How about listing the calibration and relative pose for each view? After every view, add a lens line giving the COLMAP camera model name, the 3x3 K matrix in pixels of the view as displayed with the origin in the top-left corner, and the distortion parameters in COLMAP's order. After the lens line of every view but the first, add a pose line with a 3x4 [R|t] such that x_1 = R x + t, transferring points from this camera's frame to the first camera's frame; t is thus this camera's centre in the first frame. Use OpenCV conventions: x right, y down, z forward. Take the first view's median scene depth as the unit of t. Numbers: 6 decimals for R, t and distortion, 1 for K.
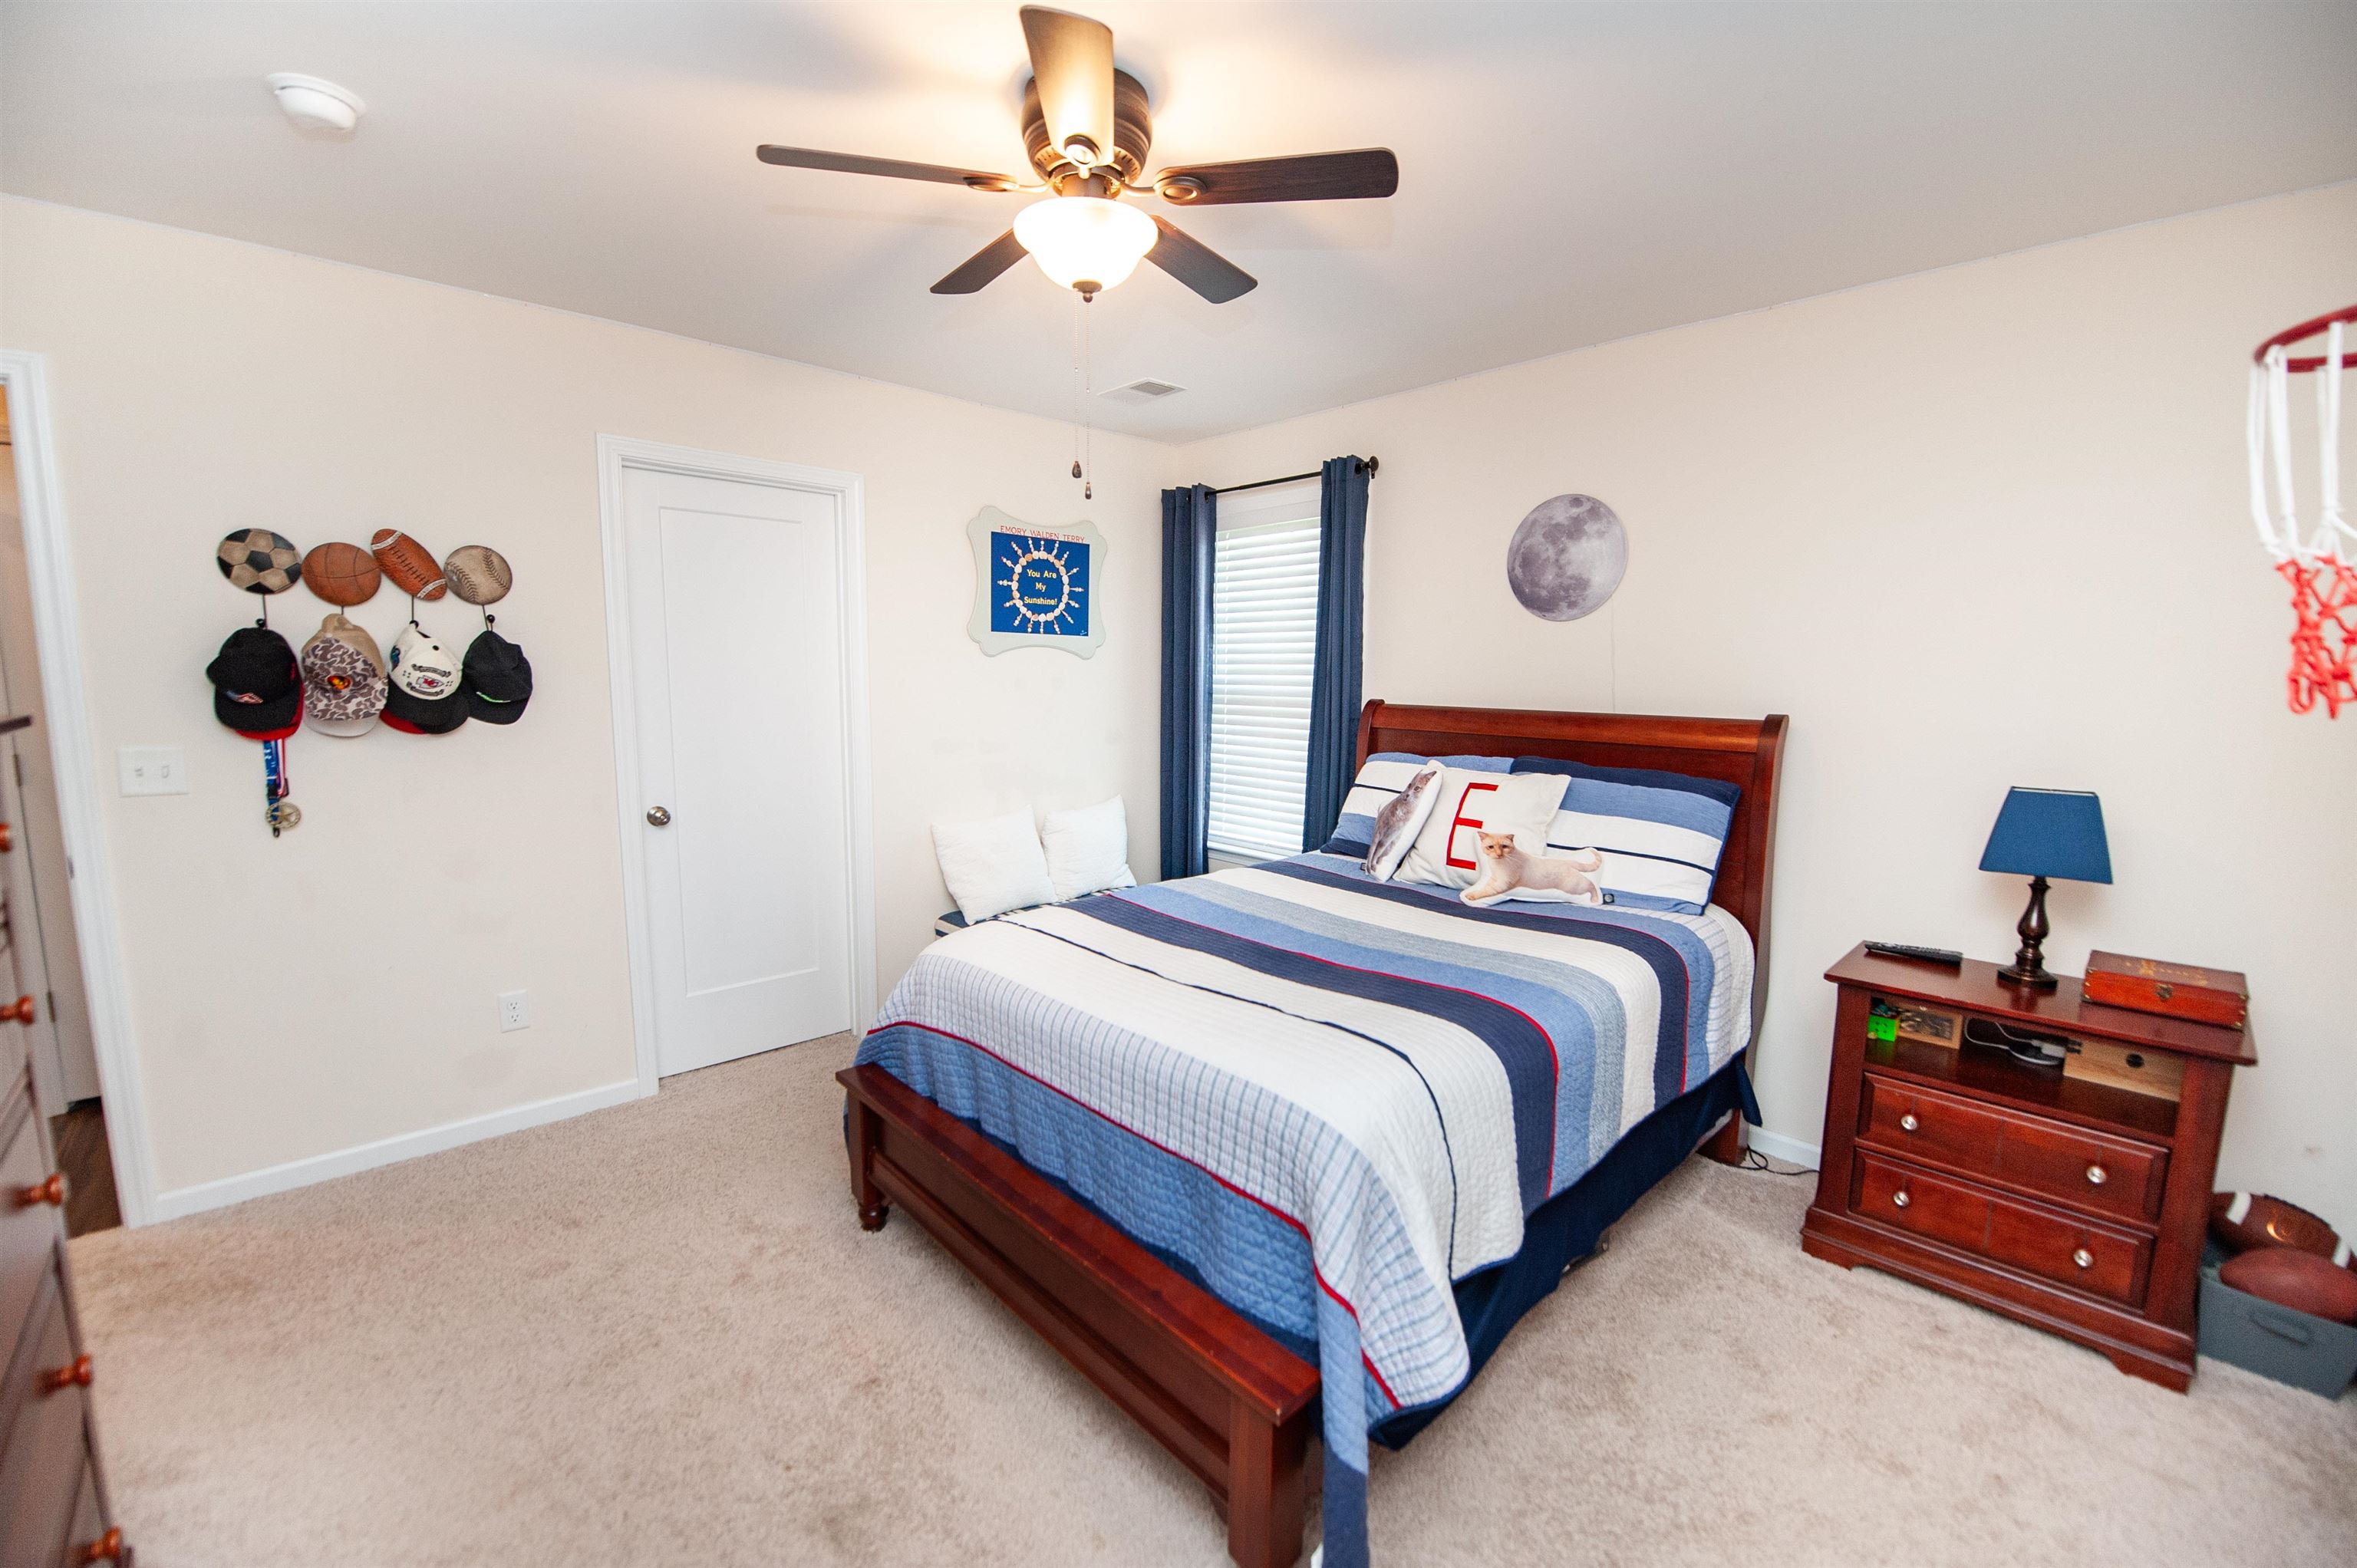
lens RADIAL K [[948.5, 0, 1178.5], [0, 948.5, 783.9], [0, 0, 1]] dist [-0.018102, -0.000805]
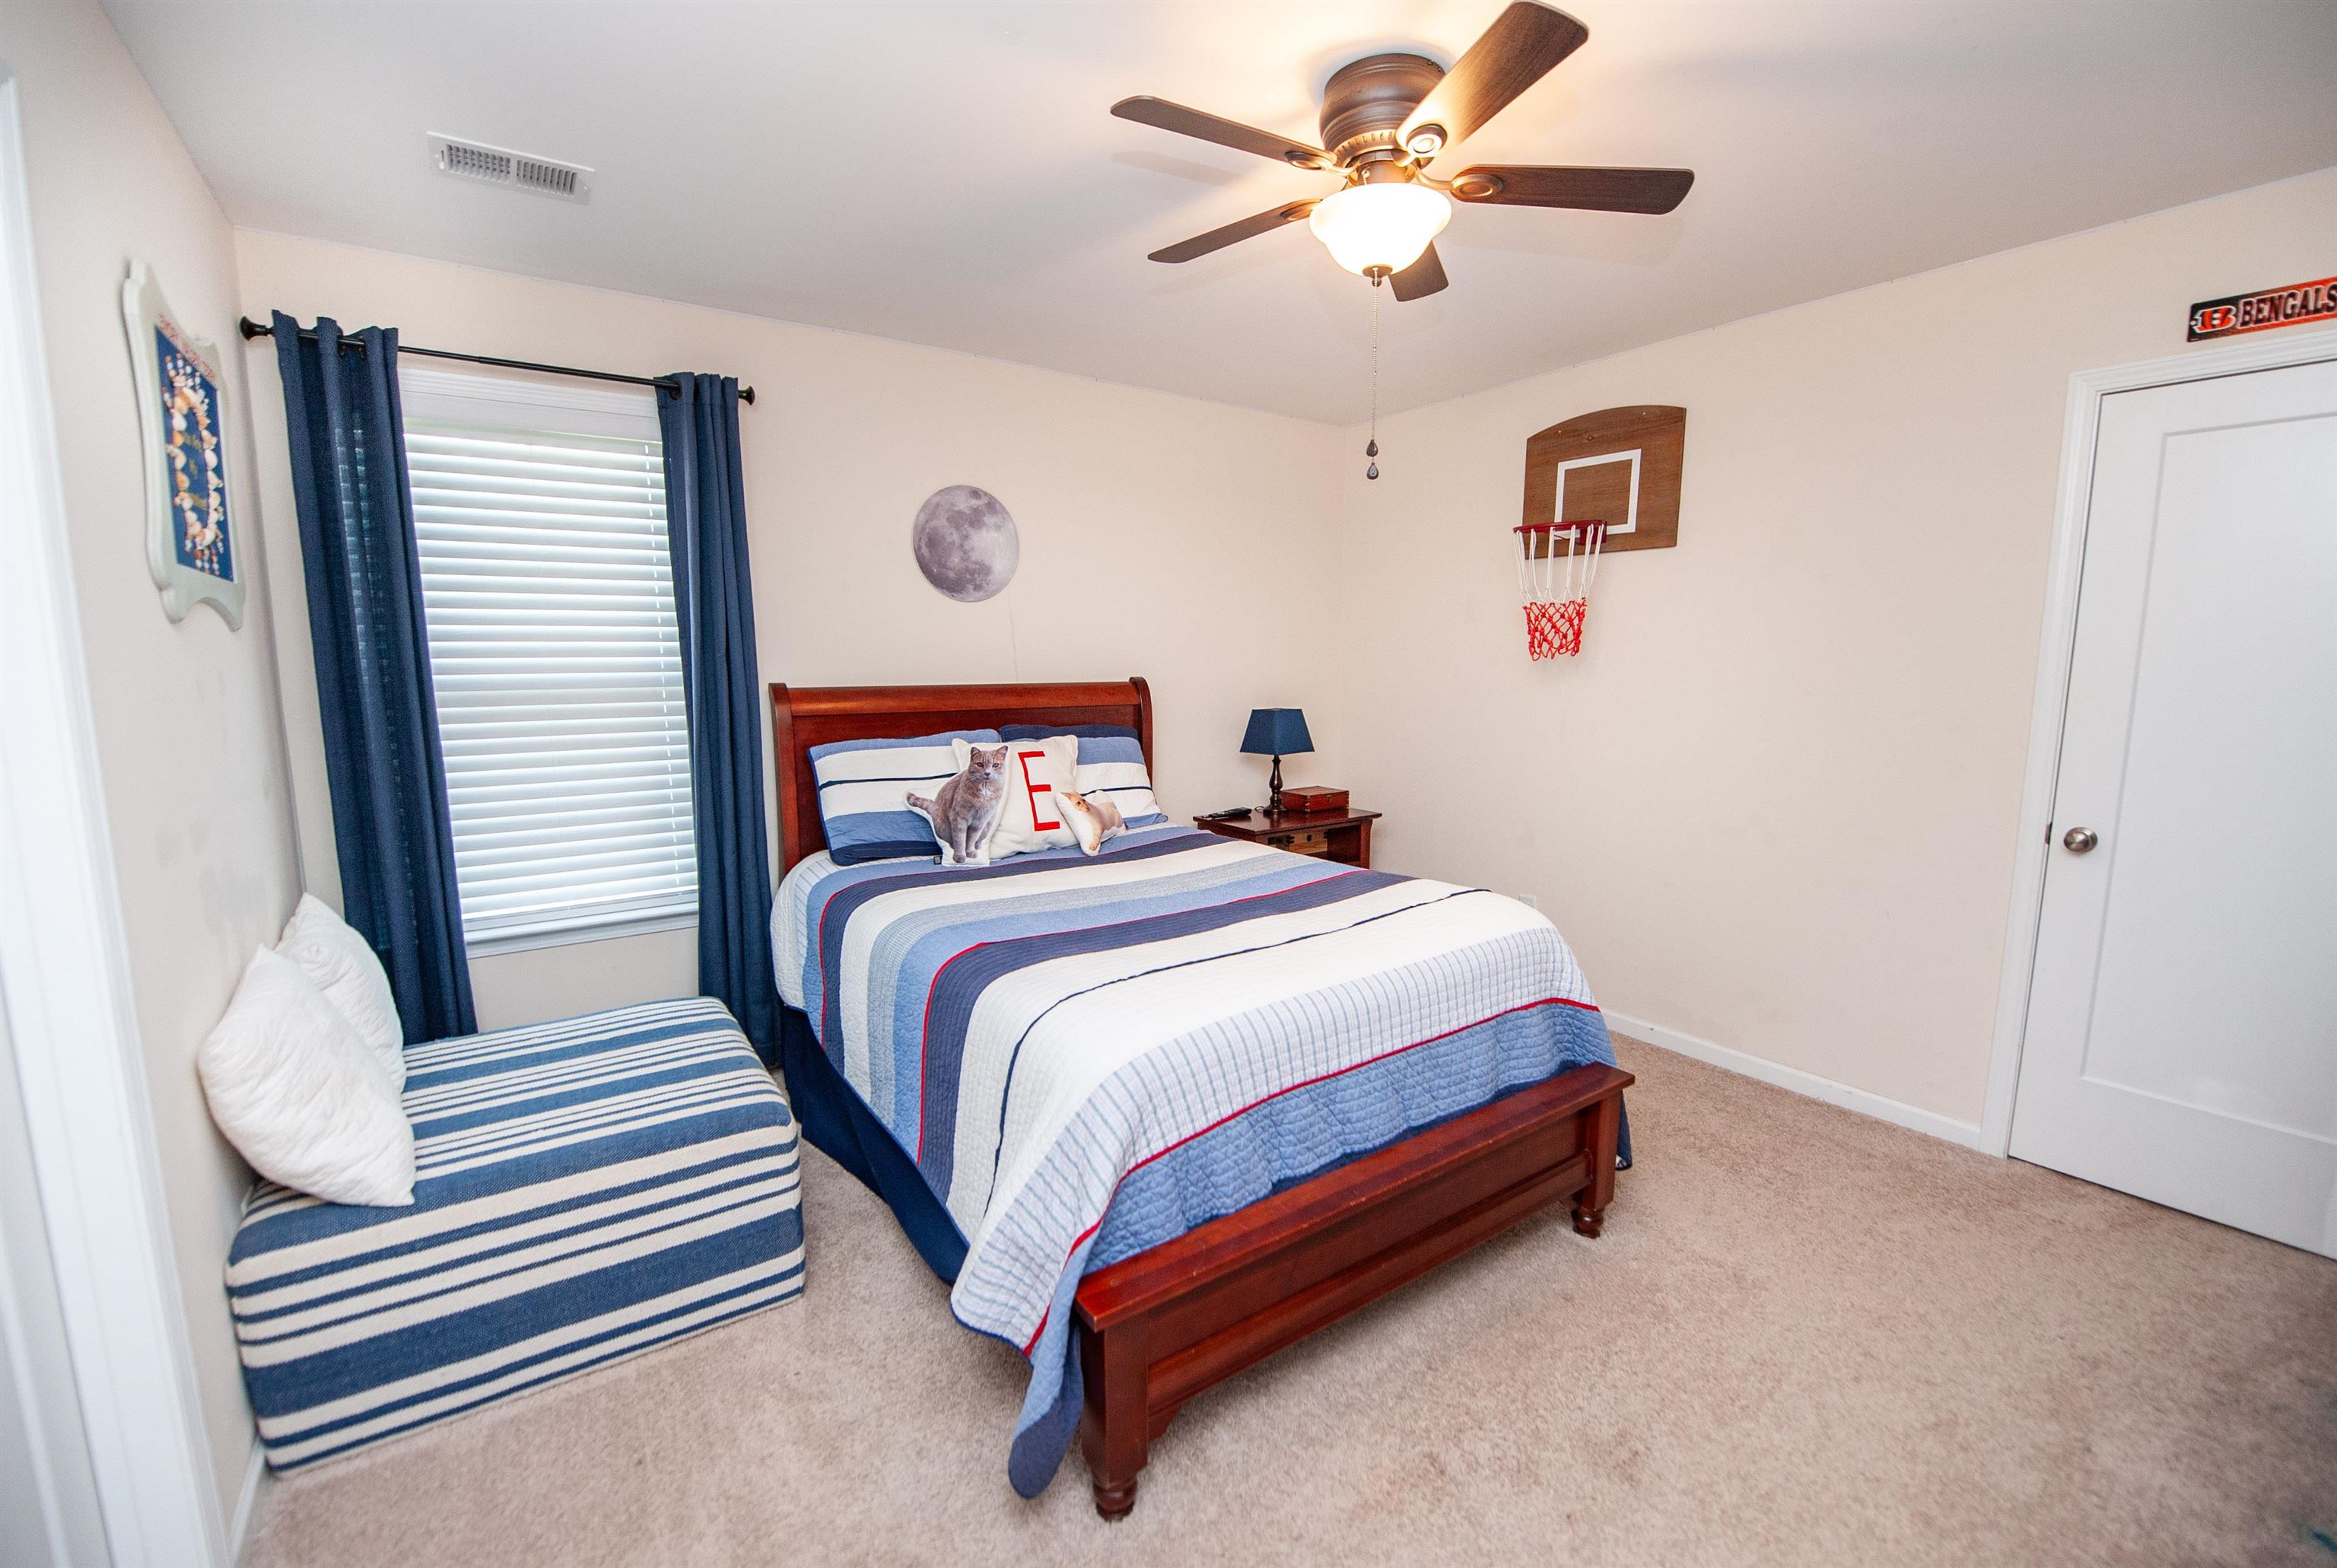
lens RADIAL K [[962.5, 0, 1166.3], [0, 962.5, 784.5], [0, 0, 1]] dist [-0.003204, -0.000135]
pose [[0.150781, -0.146872, 0.977596, -0.710193], [0.121956, 0.984111, 0.129041, -0.083313], [-0.981016, 0.099766, 0.166297, 0.636623]]
